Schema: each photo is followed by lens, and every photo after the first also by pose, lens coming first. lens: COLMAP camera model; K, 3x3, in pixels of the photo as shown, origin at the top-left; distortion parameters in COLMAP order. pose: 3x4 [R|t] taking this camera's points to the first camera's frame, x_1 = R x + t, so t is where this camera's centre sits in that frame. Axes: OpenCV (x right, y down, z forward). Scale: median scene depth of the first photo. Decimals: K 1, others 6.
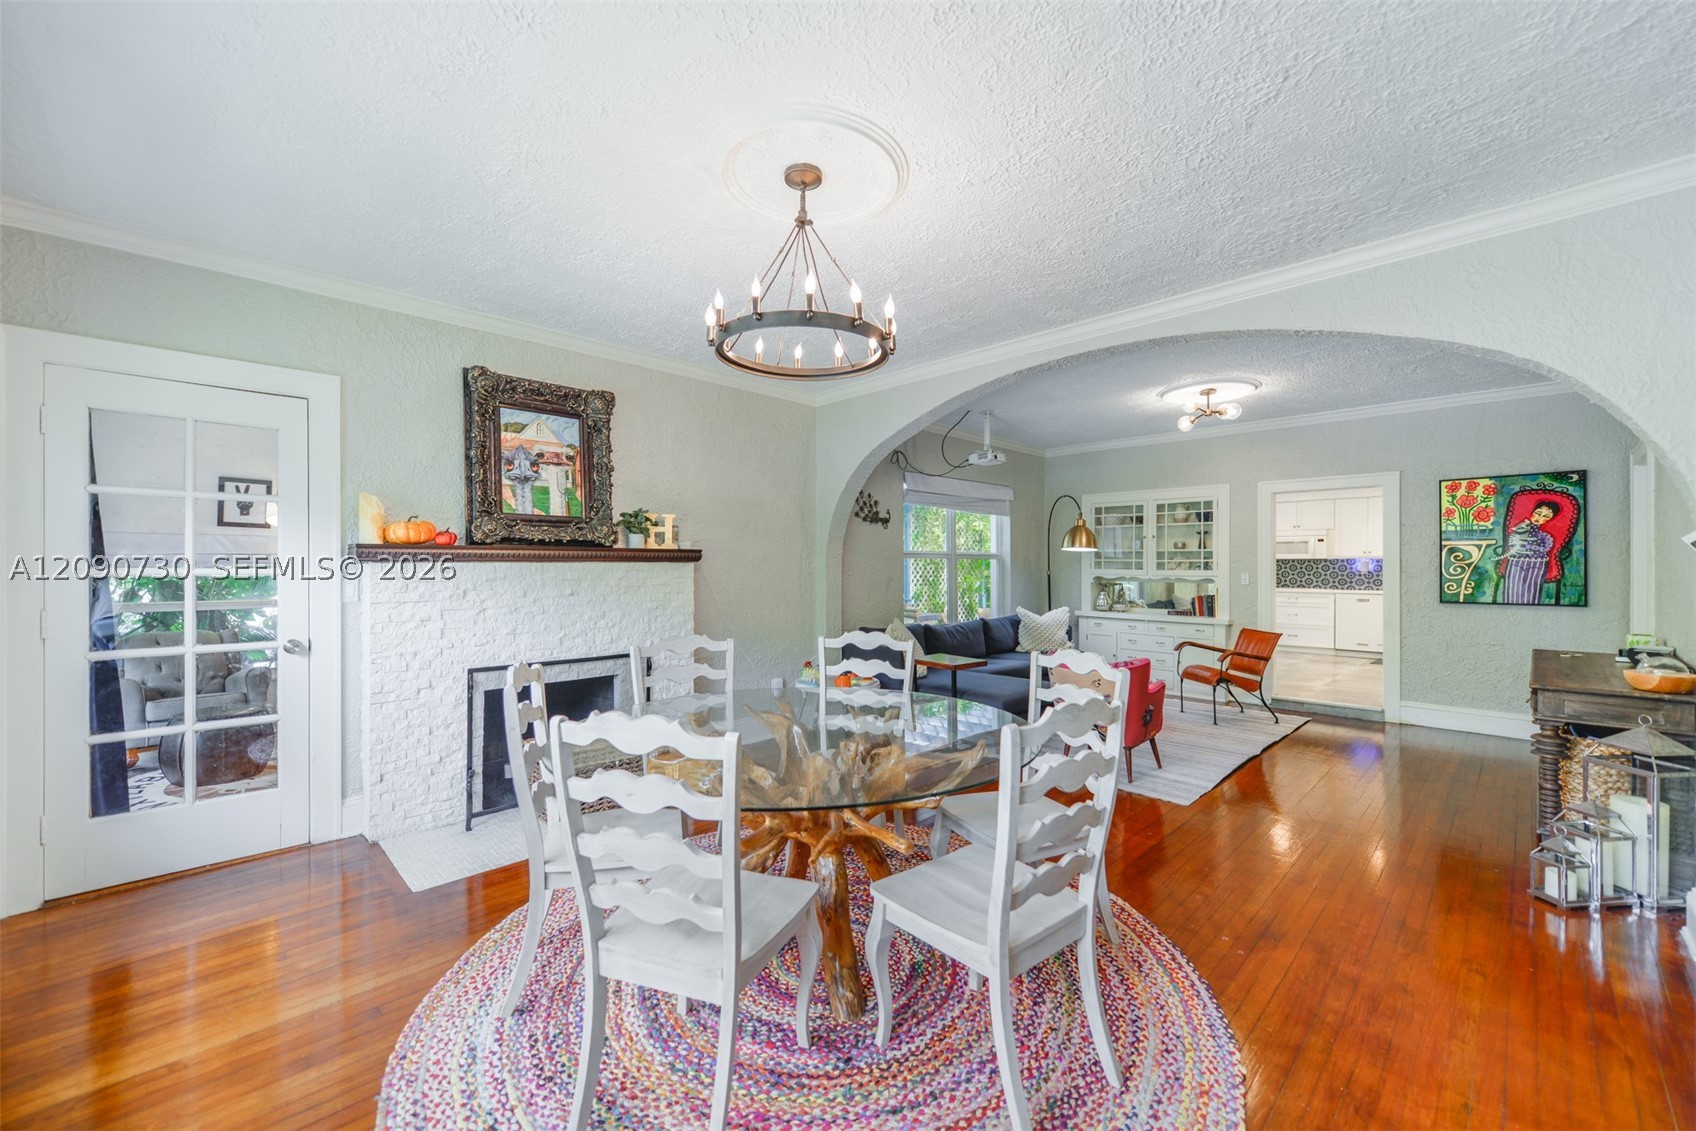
lens RADIAL K [[669.0, 0, 850.9], [0, 669.0, 563.9], [0, 0, 1]] dist [0.012397, -0.003132]
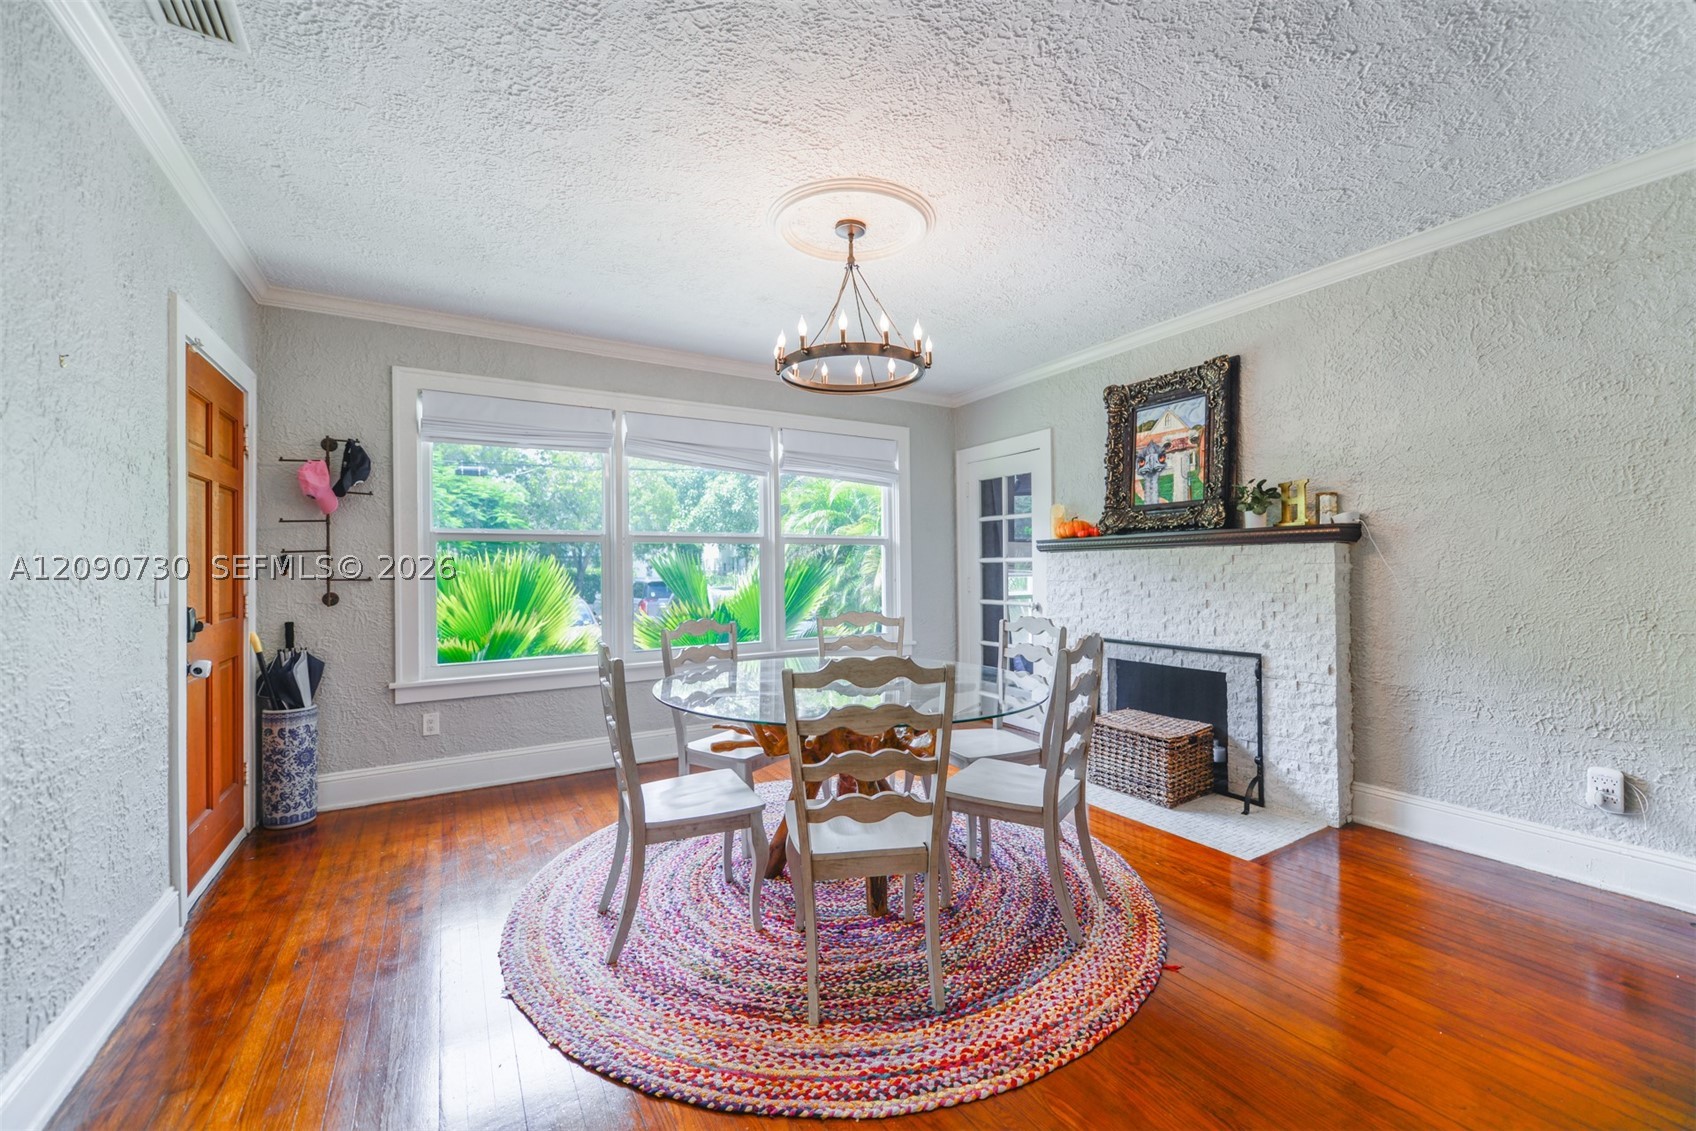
lens RADIAL K [[671.2, 0, 849.4], [0, 671.2, 564.0], [0, 0, 1]] dist [0.000267, -0.002044]
pose [[-0.238919, -0.000884, -0.971039, 0.483440], [0.015428, 0.999870, -0.004706, 0.013811], [0.970917, -0.016105, -0.238874, 0.559955]]
